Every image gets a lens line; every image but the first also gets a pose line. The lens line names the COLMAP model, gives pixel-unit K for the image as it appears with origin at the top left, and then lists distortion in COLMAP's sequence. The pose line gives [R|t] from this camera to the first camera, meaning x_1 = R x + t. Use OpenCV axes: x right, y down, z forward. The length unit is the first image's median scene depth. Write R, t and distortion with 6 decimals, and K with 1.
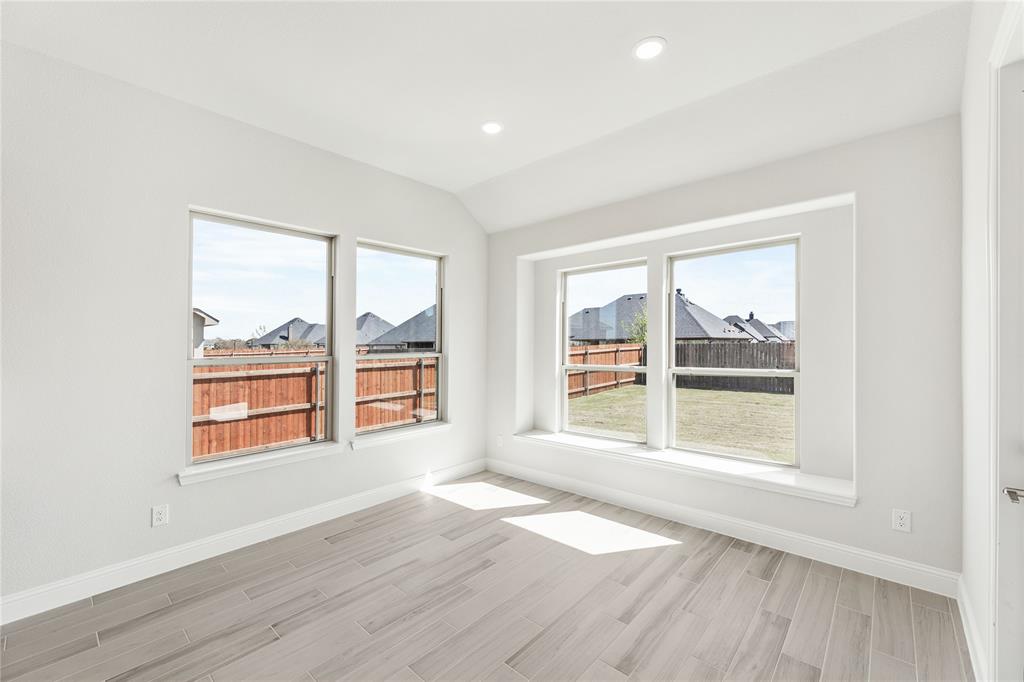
lens RADIAL K [[407.6, 0, 507.6], [0, 407.6, 329.5], [0, 0, 1]] dist [0.000524, 0.000036]
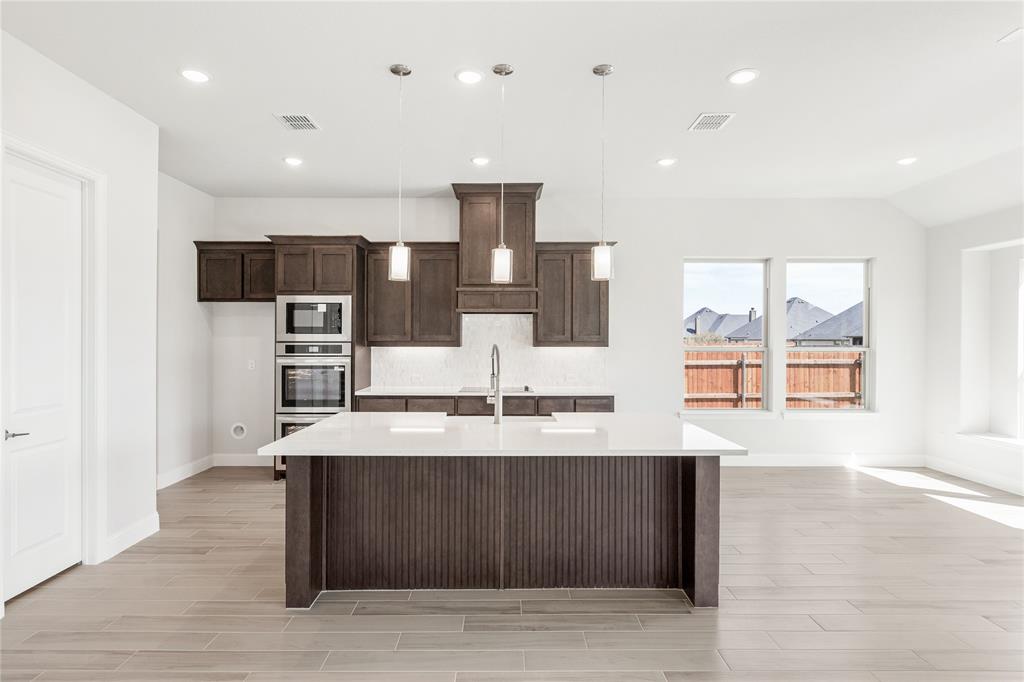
lens RADIAL K [[526.0, 0, 512.0], [0, 526.0, 341.0], [0, 0, 1]] dist [0.000497, -0.000076]
pose [[0.681456, 0.012144, -0.731759, 0.109855], [0.017631, 0.999300, 0.033003, -0.011779], [0.731647, -0.035392, 0.680764, -0.330482]]
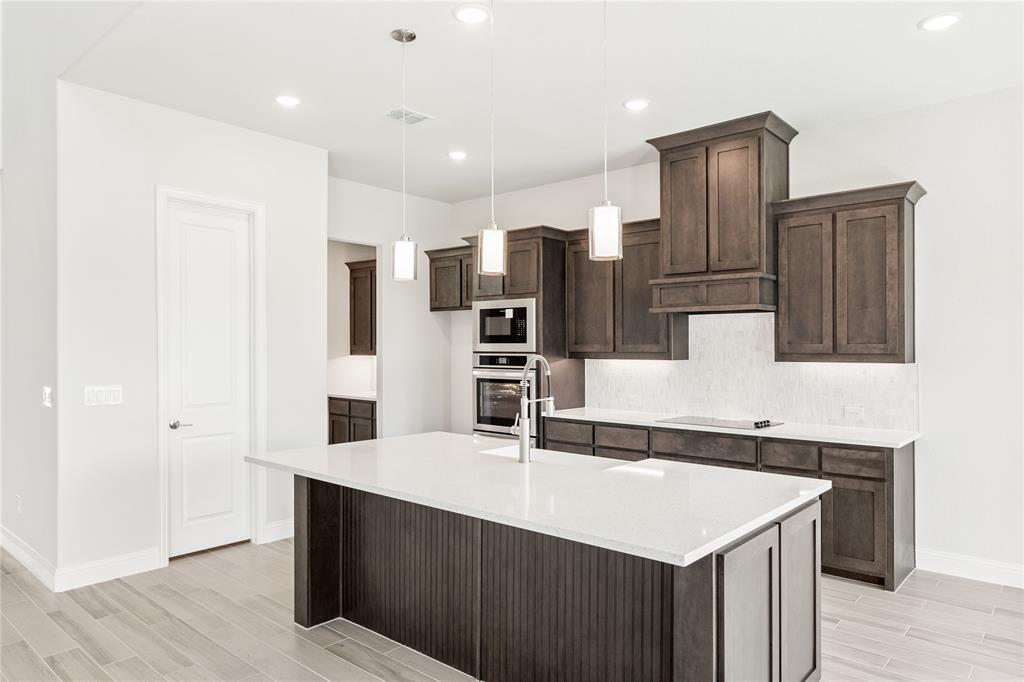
lens RADIAL K [[657.1, 0, 513.6], [0, 657.1, 348.6], [0, 0, 1]] dist [-0.000132, 0.001080]
pose [[0.028221, 0.008652, -0.999564, 0.180659], [0.030572, 0.999487, 0.009515, -0.004563], [0.999134, -0.030828, 0.027942, -0.090726]]
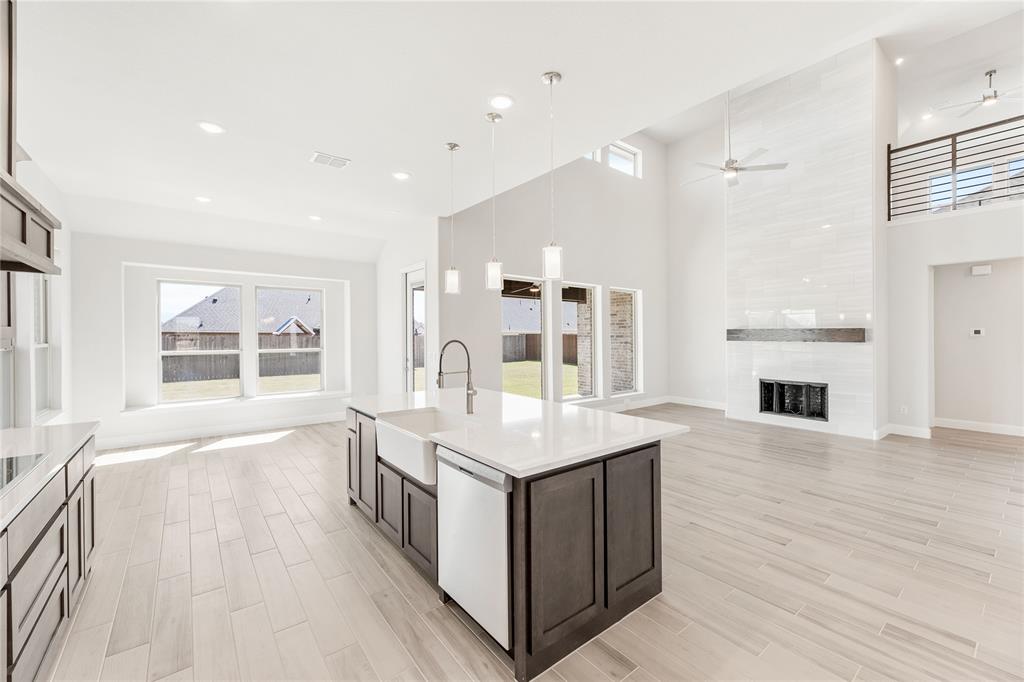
lens RADIAL K [[407.6, 0, 507.6], [0, 407.6, 329.5], [0, 0, 1]] dist [0.000524, 0.000036]
pose [[0.176363, 0.025351, 0.983999, -0.500797], [-0.036704, 0.999142, -0.019163, -0.000118], [-0.983641, -0.032737, 0.177142, -0.160583]]
